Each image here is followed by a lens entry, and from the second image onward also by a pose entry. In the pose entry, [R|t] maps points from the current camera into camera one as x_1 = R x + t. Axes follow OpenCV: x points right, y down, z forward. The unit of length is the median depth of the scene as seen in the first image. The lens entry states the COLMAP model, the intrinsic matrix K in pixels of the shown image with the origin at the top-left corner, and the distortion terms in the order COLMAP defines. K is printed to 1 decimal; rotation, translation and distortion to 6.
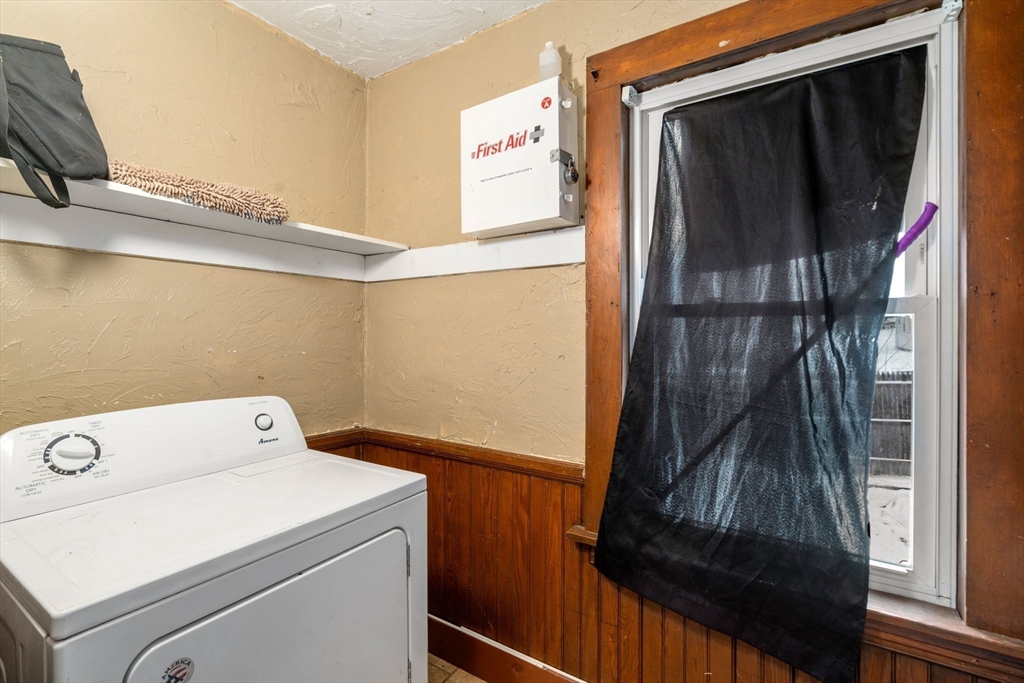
lens RADIAL K [[471.5, 0, 512.9], [0, 471.5, 337.6], [0, 0, 1]] dist [0.002615, 0.000661]
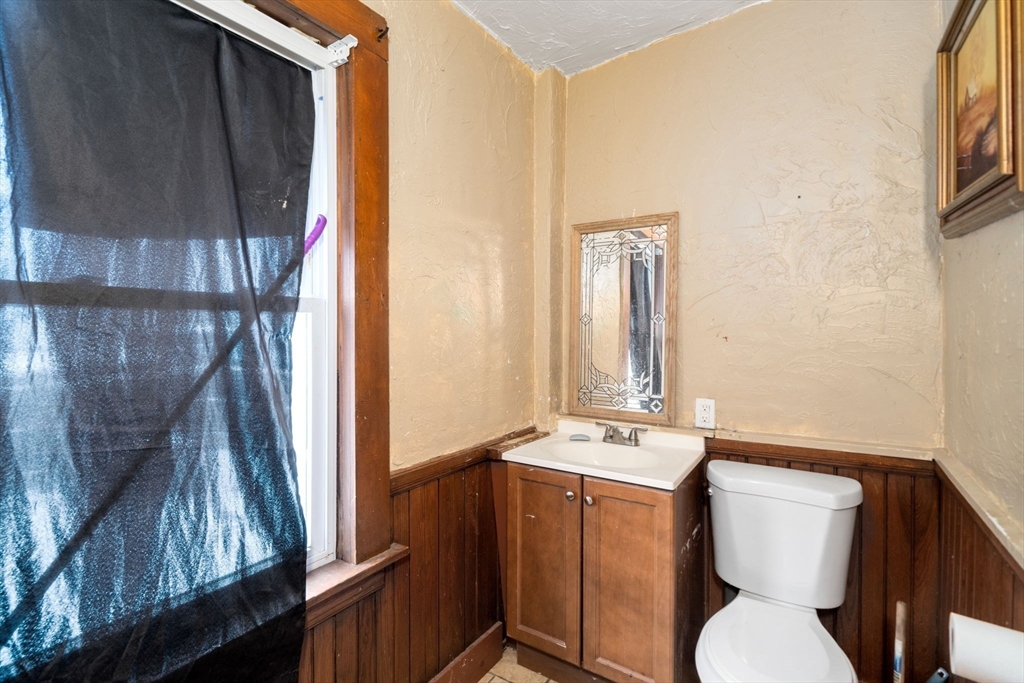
lens RADIAL K [[471.5, 0, 512.0], [0, 471.5, 336.0], [0, 0, 1]] dist [0.002615, 0.000661]
pose [[0.026330, -0.019637, 0.999460, -0.379048], [0.010930, 0.999753, 0.019354, -0.018527], [-0.999594, 0.010415, 0.026538, 0.800998]]
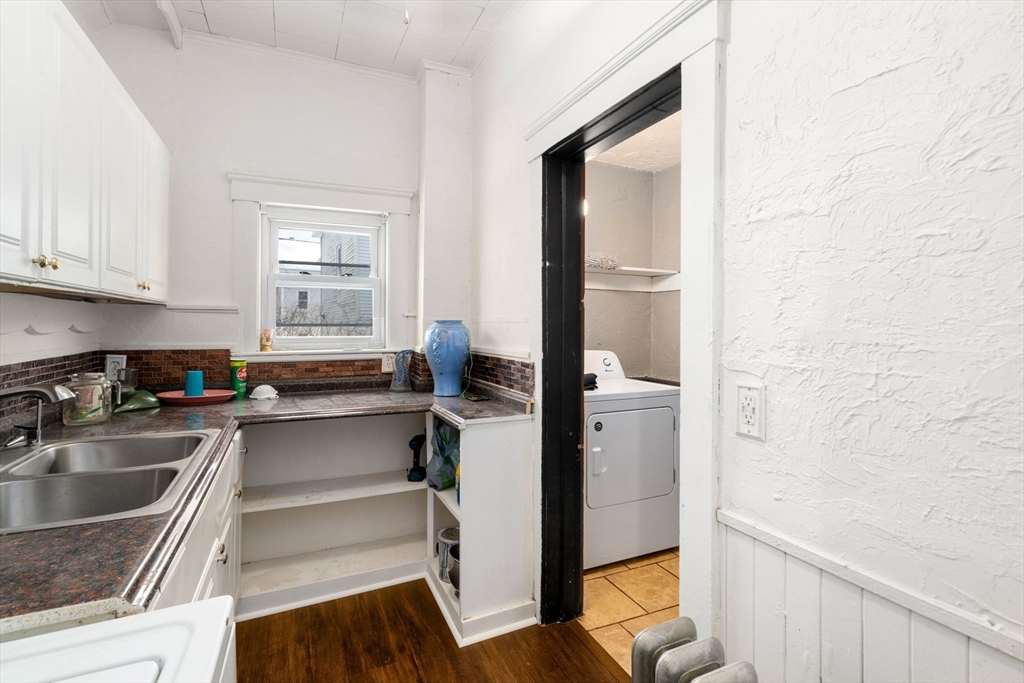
lens RADIAL K [[471.5, 0, 508.1], [0, 471.5, 325.4], [0, 0, 1]] dist [0.002615, 0.000661]
pose [[0.837678, 0.005680, -0.546135, 0.181032], [-0.010897, 0.999921, -0.006315, 0.019057], [0.546056, 0.011241, 0.837673, -0.702649]]
